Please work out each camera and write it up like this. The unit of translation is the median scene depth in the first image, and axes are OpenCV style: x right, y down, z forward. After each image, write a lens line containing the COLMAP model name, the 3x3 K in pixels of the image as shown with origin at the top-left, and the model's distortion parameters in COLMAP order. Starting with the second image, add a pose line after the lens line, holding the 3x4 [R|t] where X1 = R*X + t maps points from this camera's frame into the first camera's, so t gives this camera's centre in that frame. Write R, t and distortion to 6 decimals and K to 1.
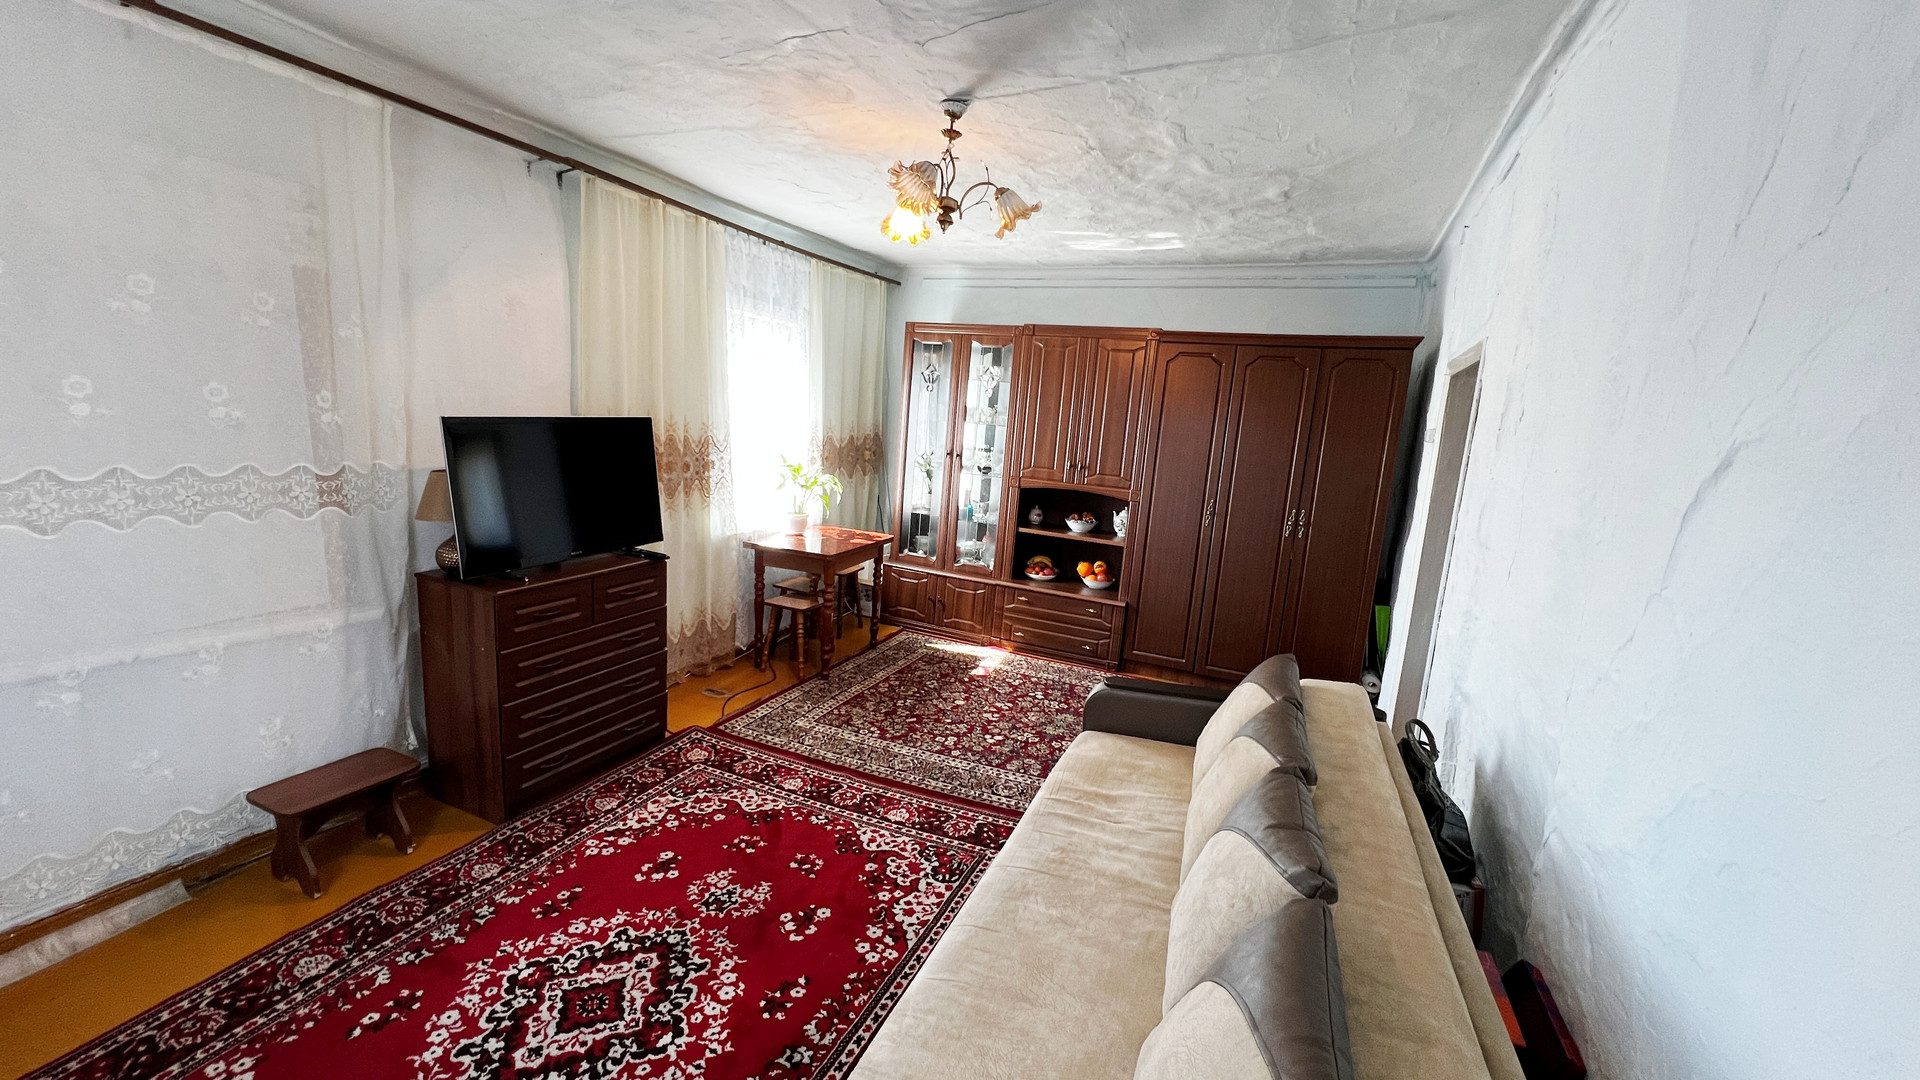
lens RADIAL K [[764.0, 0, 964.6], [0, 764.0, 545.9], [0, 0, 1]] dist [-0.002166, 0.000119]
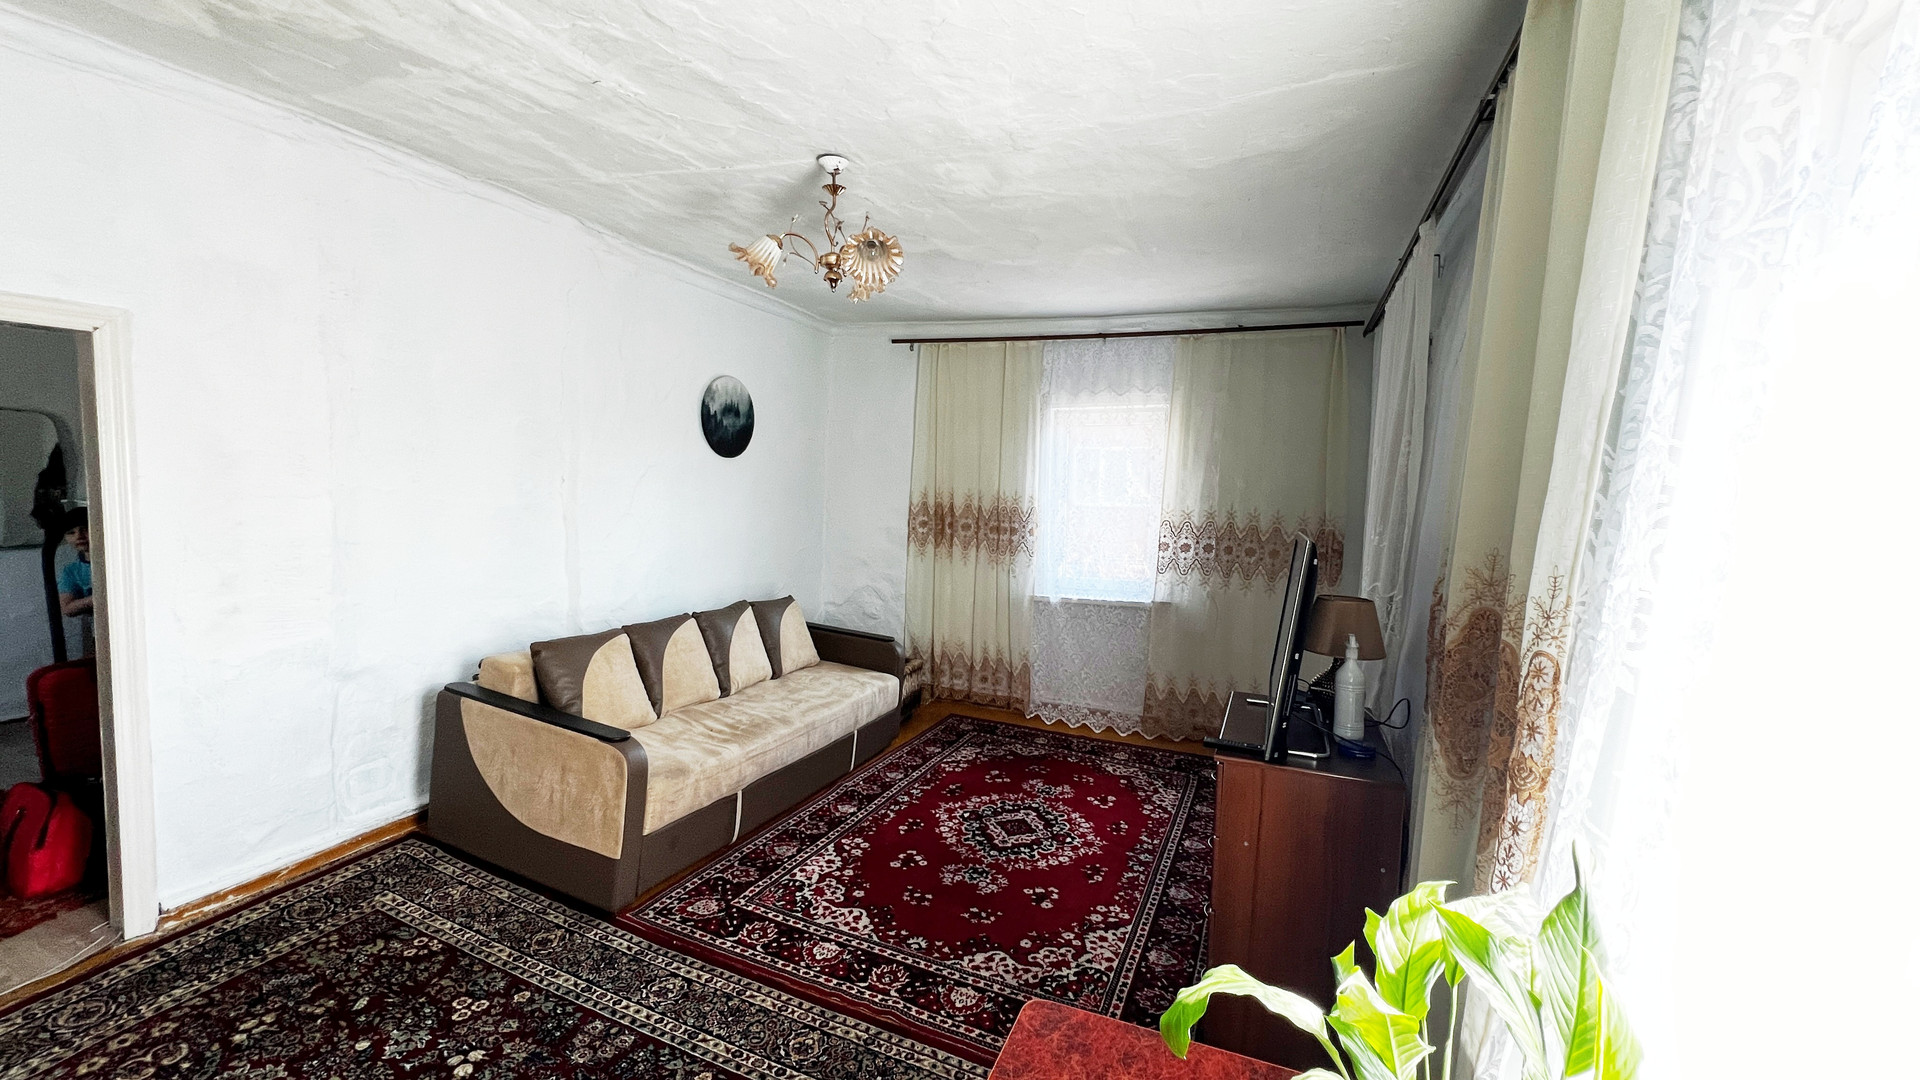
lens RADIAL K [[764.0, 0, 964.4], [0, 764.0, 539.7], [0, 0, 1]] dist [-0.002166, 0.000119]
pose [[-0.994360, -0.104620, -0.017390, -0.200922], [-0.105735, 0.965210, 0.239143, -0.347838], [-0.008234, 0.239633, -0.970829, 1.940521]]
